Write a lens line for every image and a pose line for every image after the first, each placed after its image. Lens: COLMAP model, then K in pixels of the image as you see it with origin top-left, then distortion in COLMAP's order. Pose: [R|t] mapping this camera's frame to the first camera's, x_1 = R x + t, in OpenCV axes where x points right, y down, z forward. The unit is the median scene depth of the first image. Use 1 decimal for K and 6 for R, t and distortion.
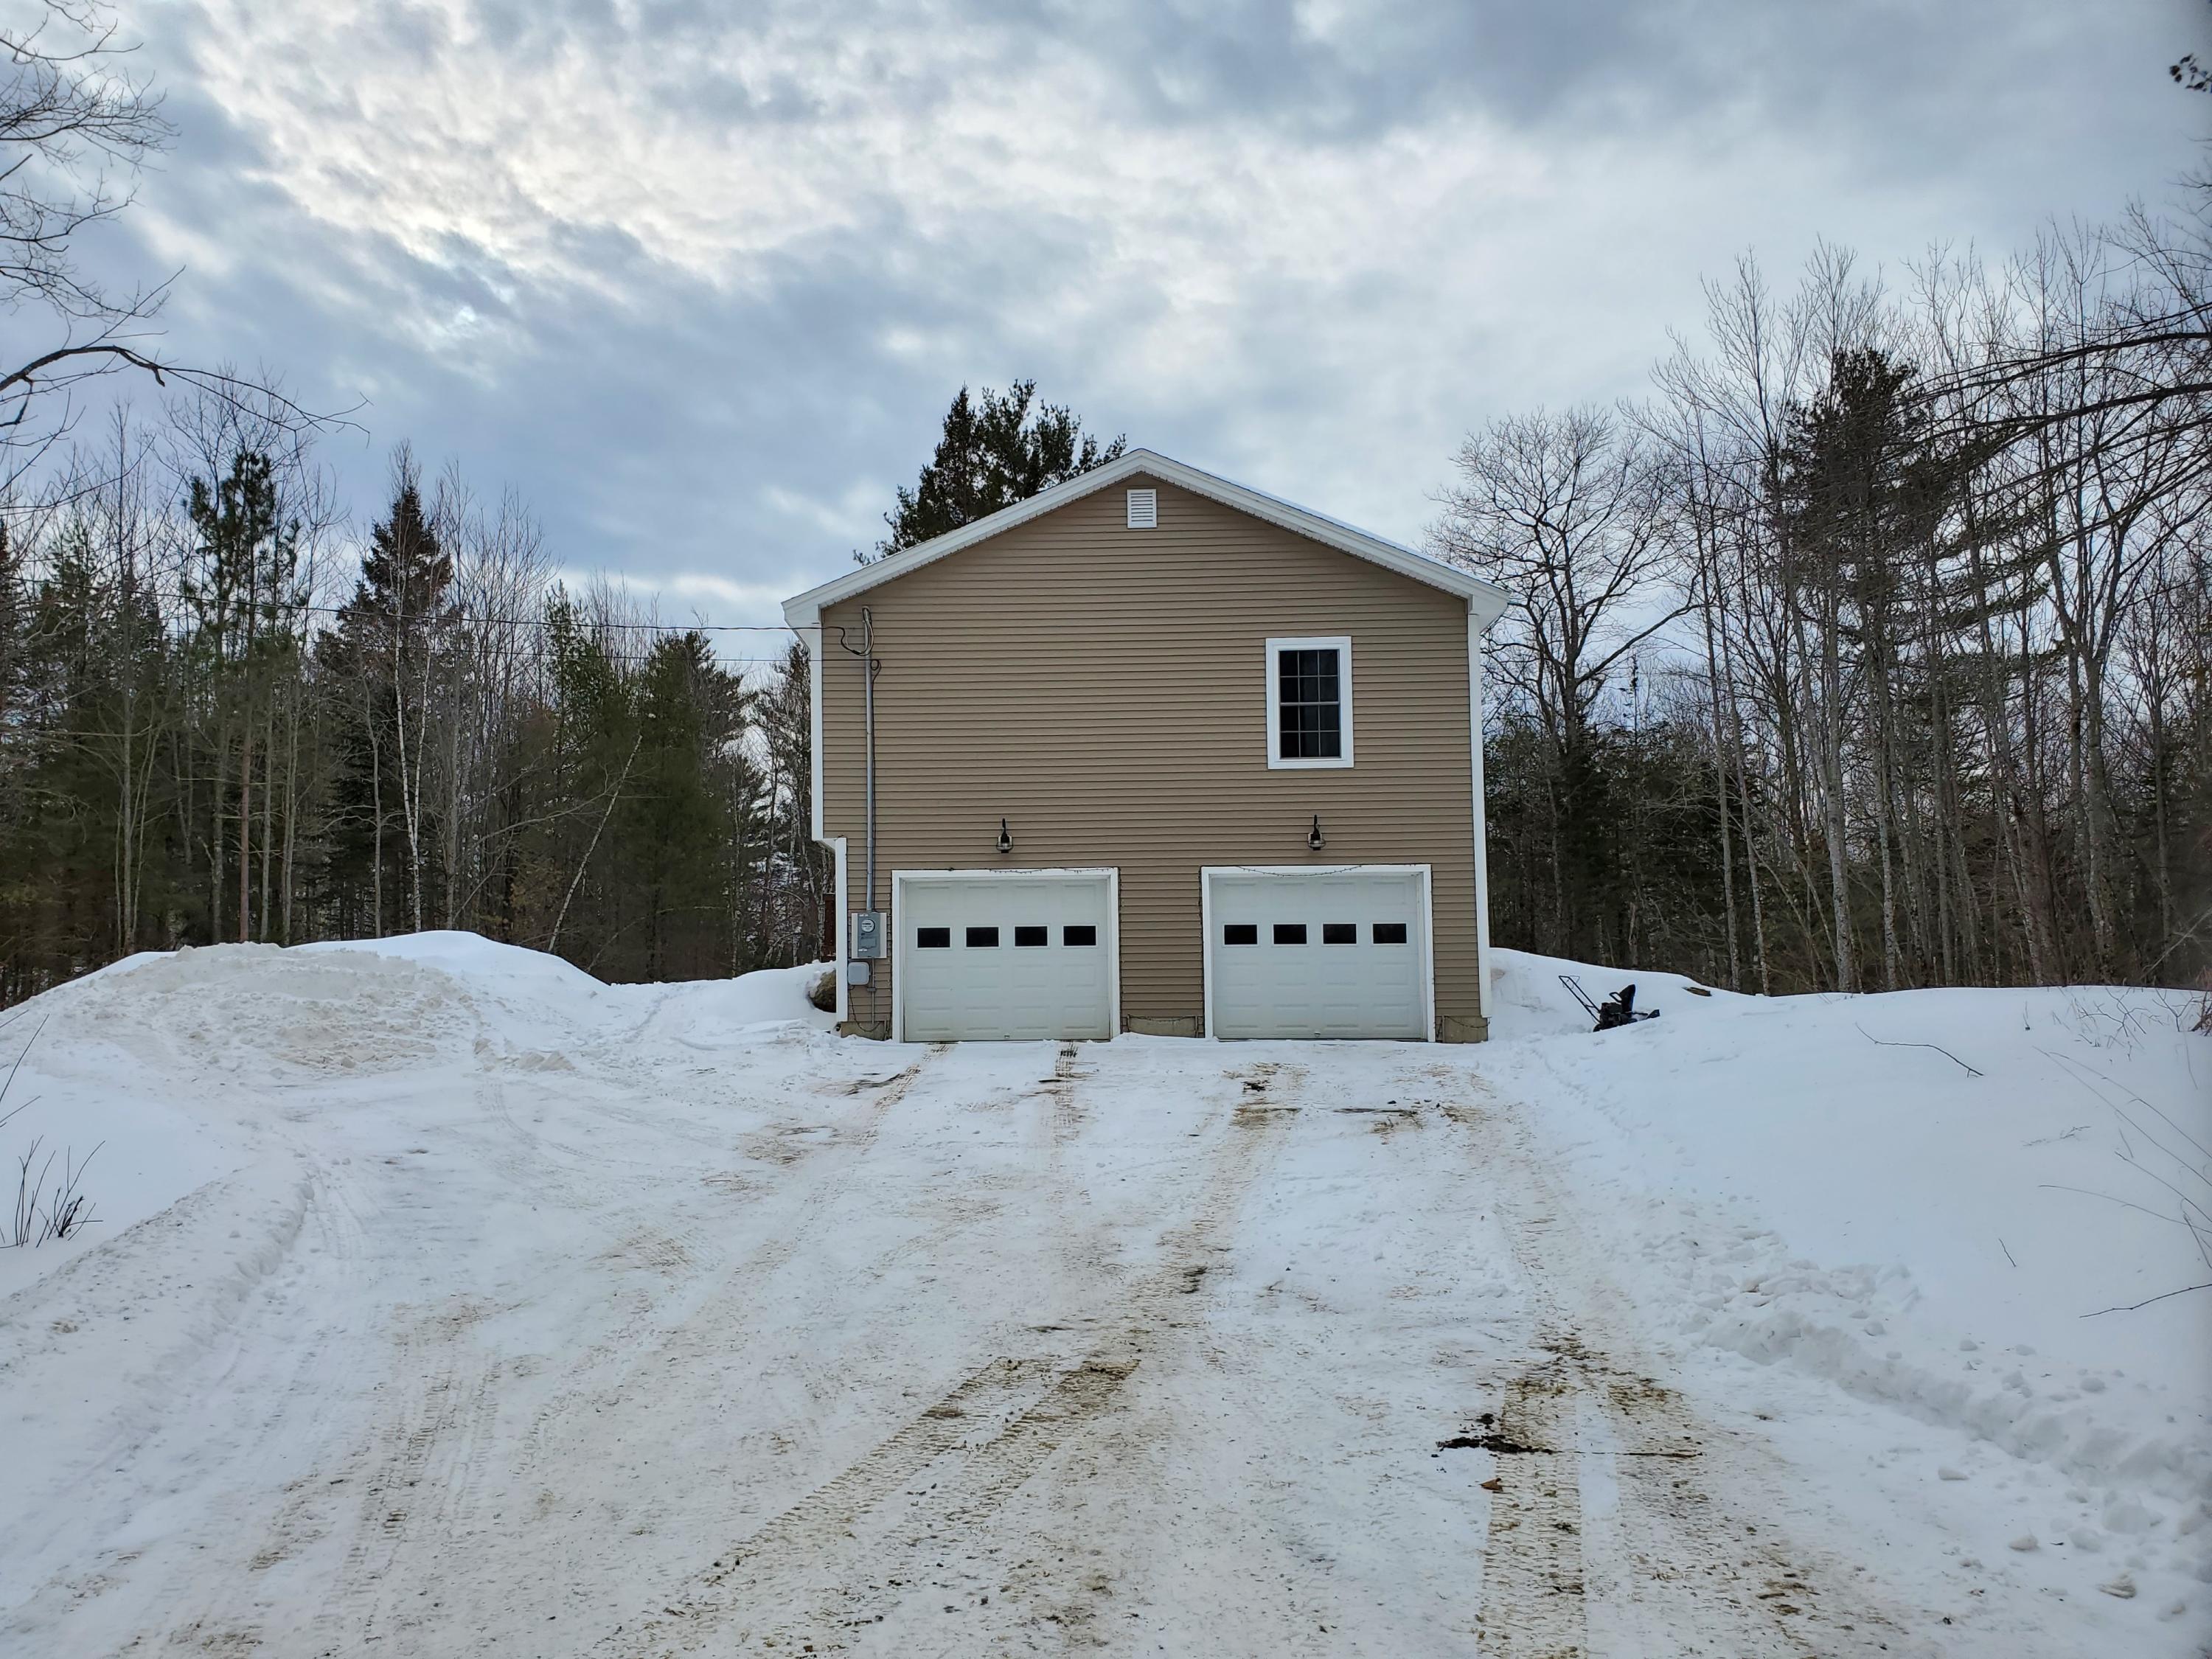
lens RADIAL K [[1707.5, 0, 1105.0], [0, 1707.5, 833.2], [0, 0, 1]] dist [-0.004341, 0.022871]
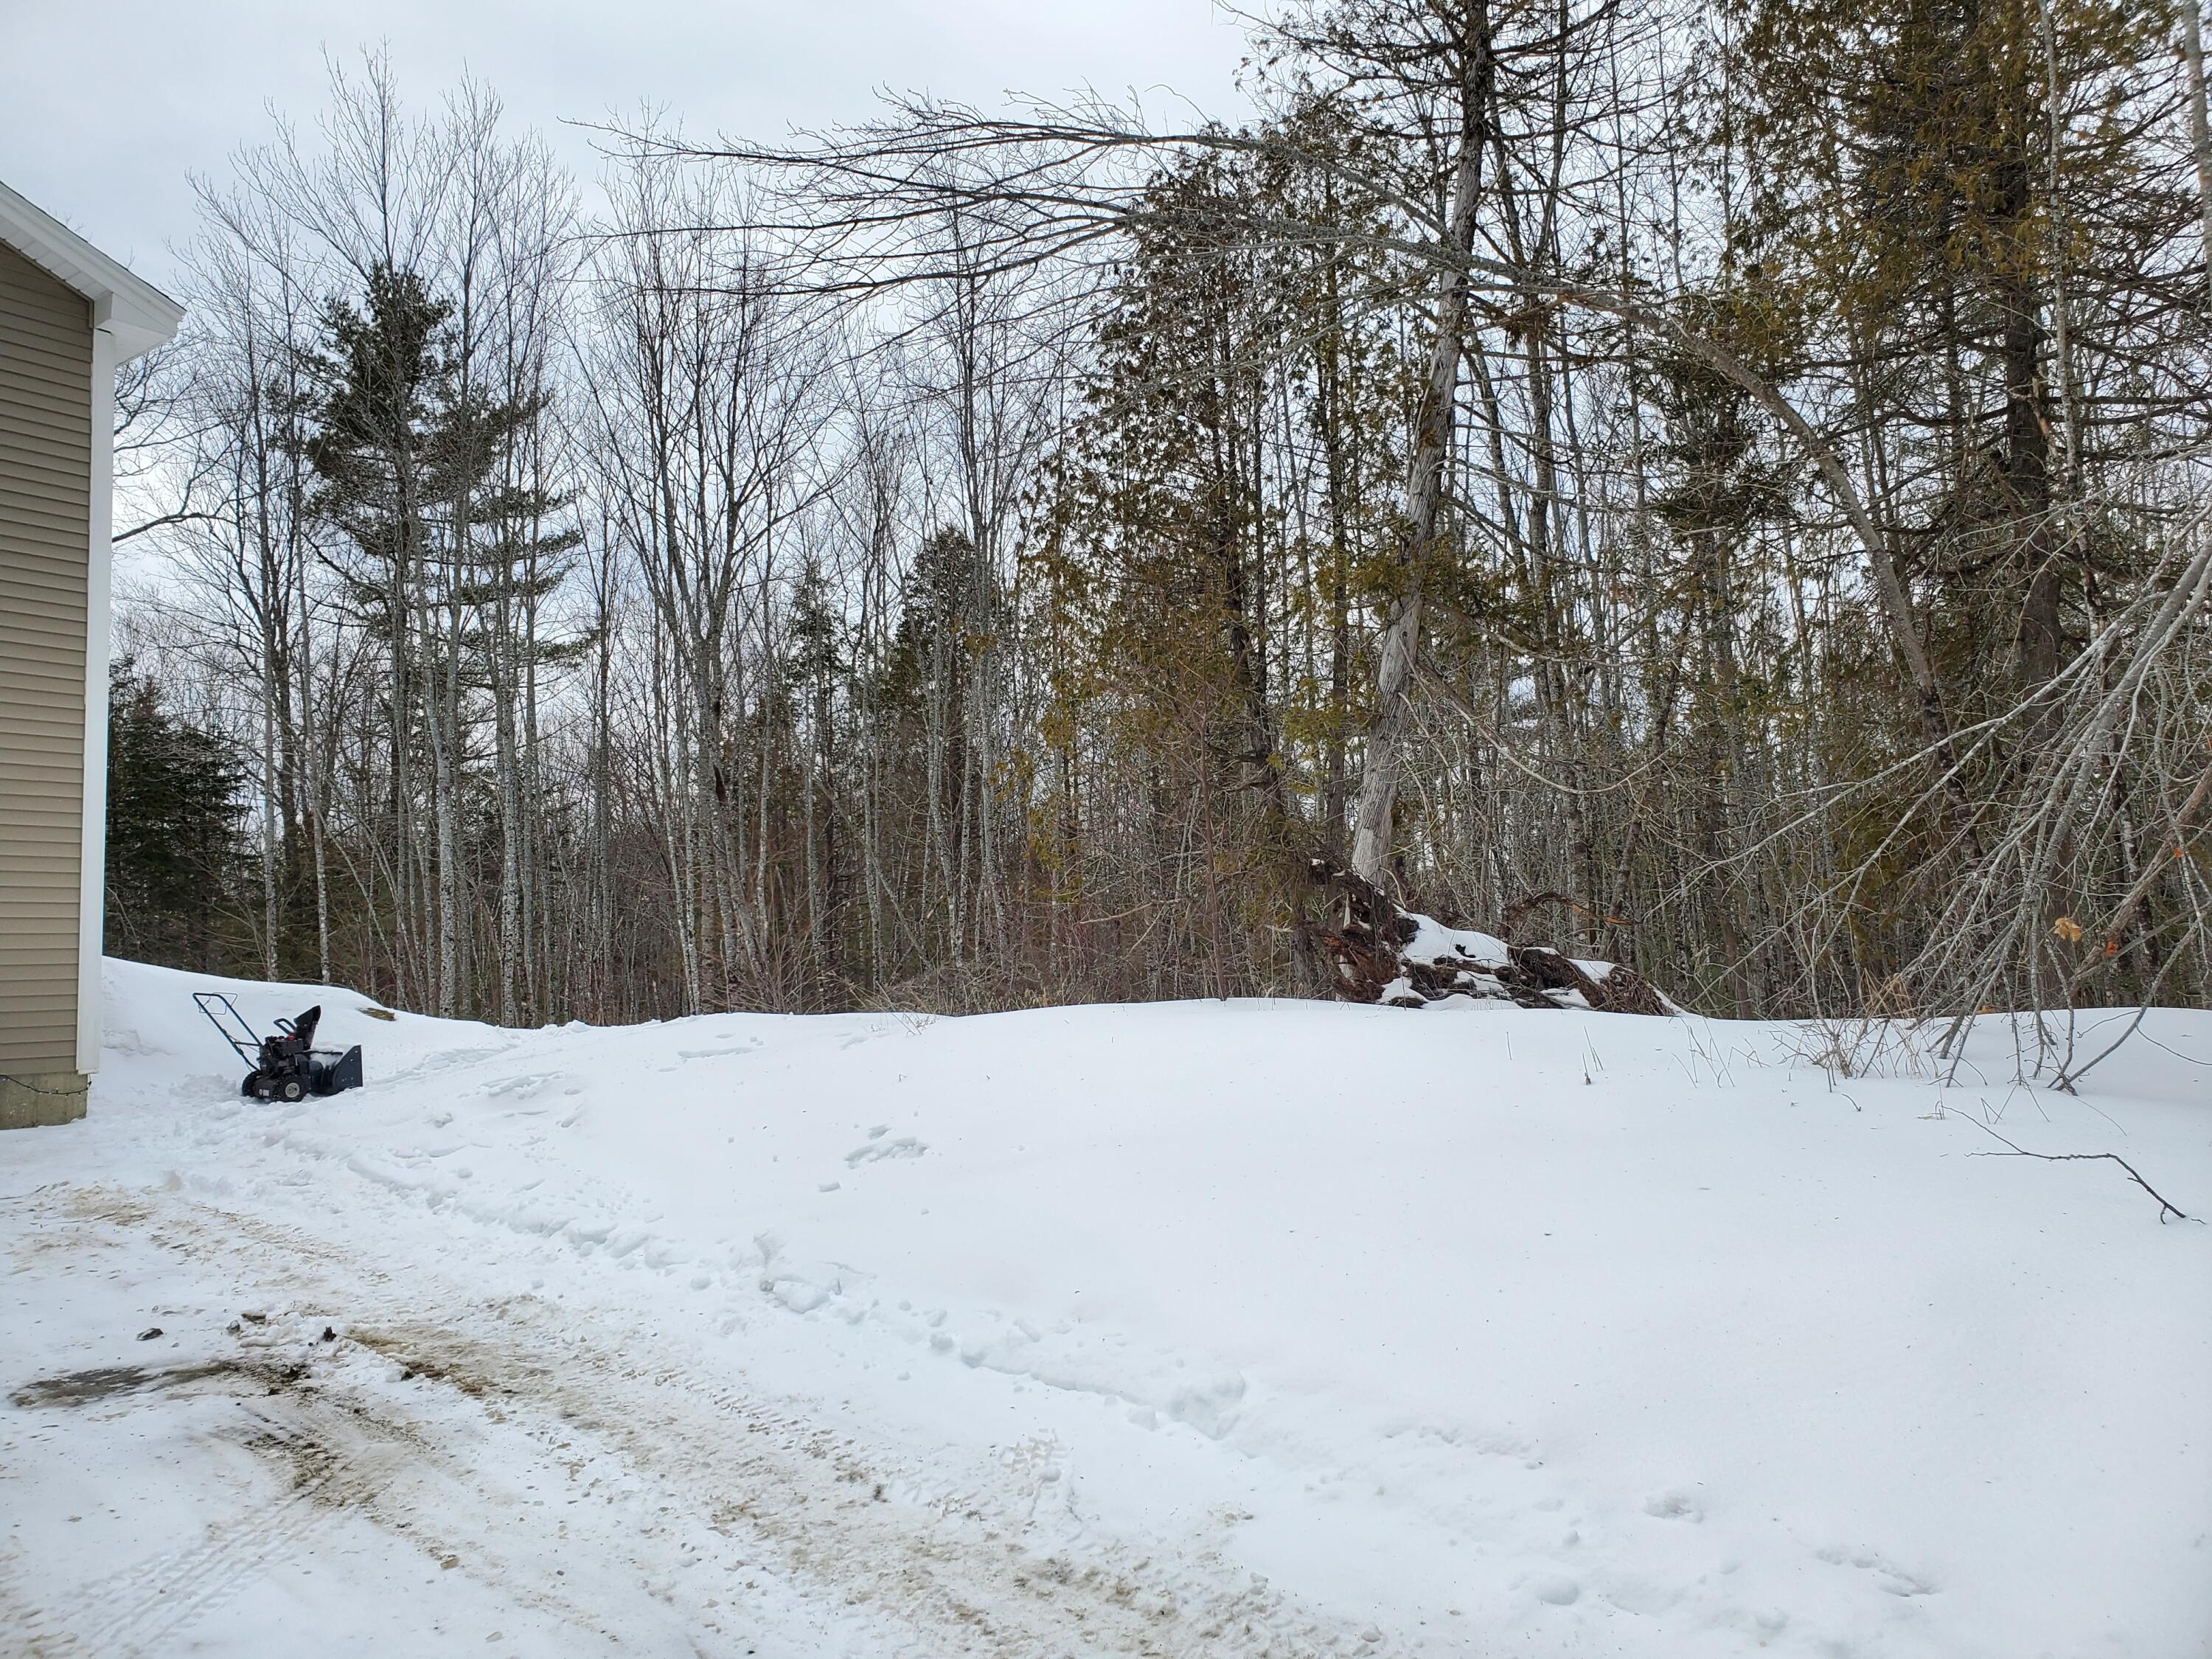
lens RADIAL K [[1707.5, 0, 1107.2], [0, 1707.5, 834.6], [0, 0, 1]] dist [-0.004341, 0.022871]
pose [[0.615901, 0.063477, 0.785262, -0.004185], [-0.061635, 0.997576, -0.032298, 0.018724], [-0.785409, -0.028507, 0.618320, 0.256238]]
